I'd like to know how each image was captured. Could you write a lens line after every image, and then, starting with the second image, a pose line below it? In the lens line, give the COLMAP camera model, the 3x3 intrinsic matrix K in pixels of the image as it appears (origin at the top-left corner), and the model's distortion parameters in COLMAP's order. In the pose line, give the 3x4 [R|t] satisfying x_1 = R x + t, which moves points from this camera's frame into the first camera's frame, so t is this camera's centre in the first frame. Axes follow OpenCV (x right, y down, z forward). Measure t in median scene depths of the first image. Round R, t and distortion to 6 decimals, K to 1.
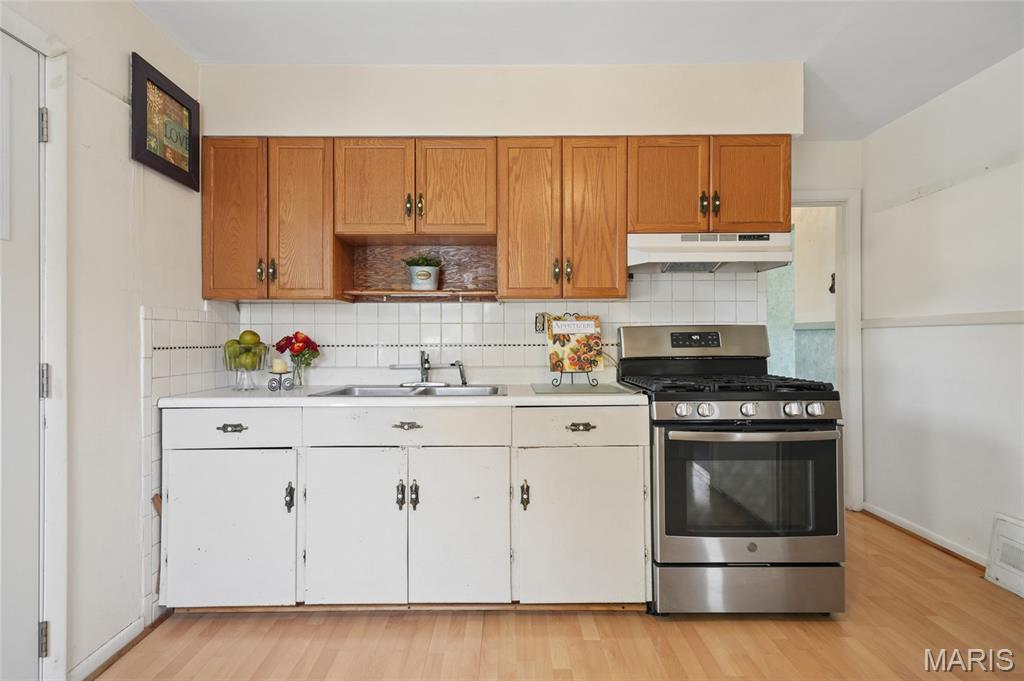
lens RADIAL K [[529.1, 0, 510.0], [0, 529.1, 334.0], [0, 0, 1]] dist [0.029911, 0.000333]
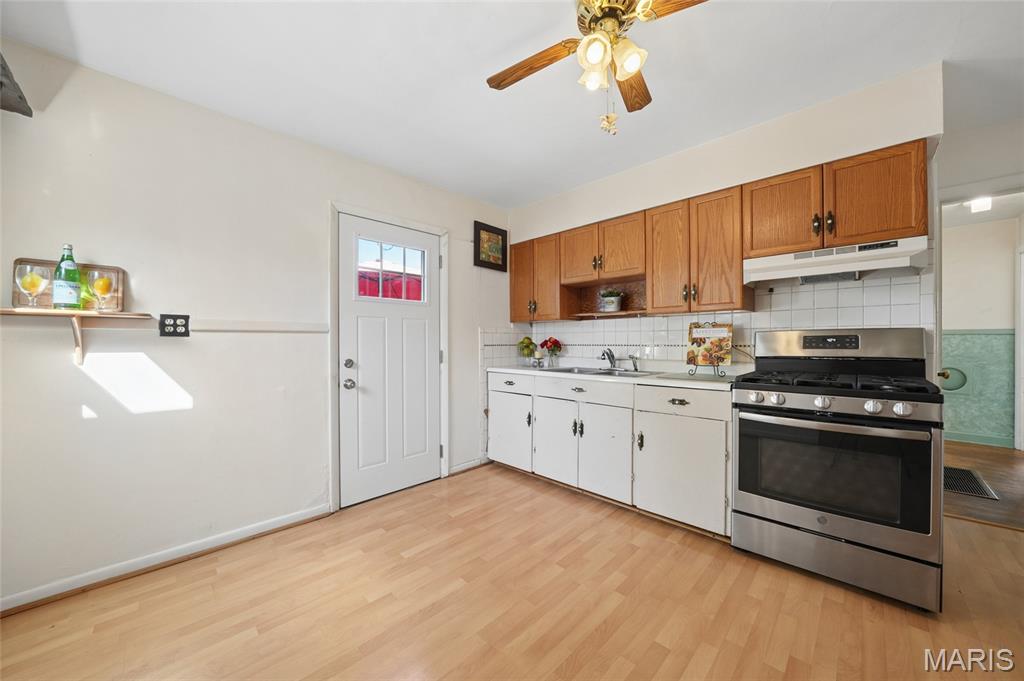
lens RADIAL K [[377.4, 0, 510.4], [0, 377.4, 338.9], [0, 0, 1]] dist [-0.001654, -0.000046]
pose [[0.705577, -0.003076, -0.708627, 0.475589], [0.006800, 0.999974, 0.002430, -0.002888], [0.708601, -0.006533, 0.705579, -0.050349]]
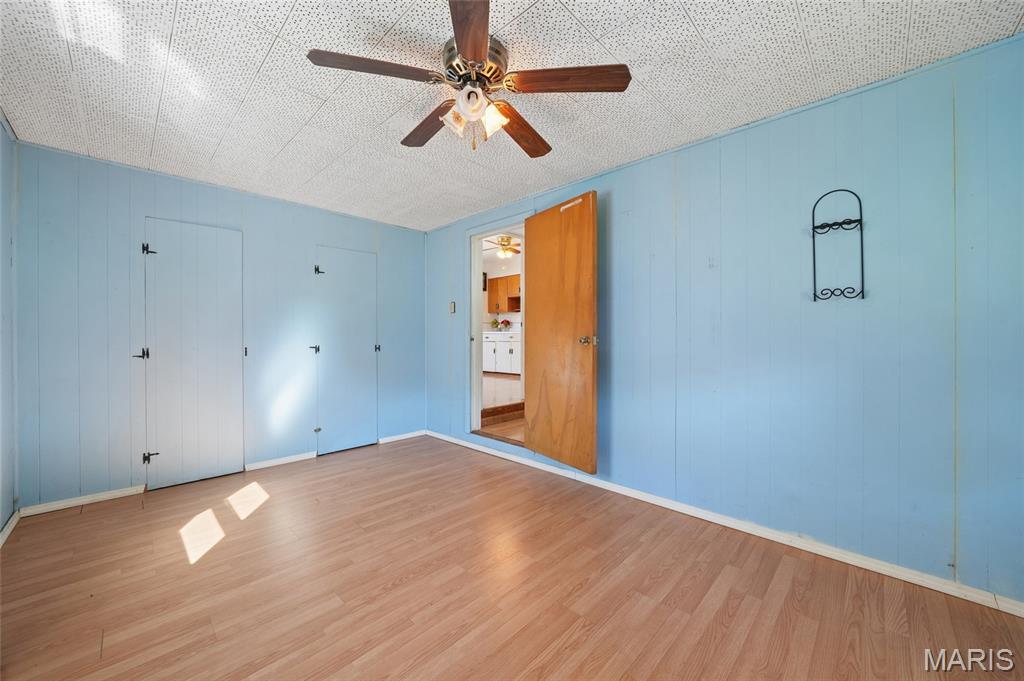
lens RADIAL K [[384.4, 0, 512.0], [0, 384.4, 340.5], [0, 0, 1]] dist [0.000047, -0.000001]
pose [[0.714091, 0.003201, -0.700046, 1.977017], [0.009054, 0.999864, 0.013808, 0.134933], [0.699995, -0.016199, 0.713964, -1.307769]]
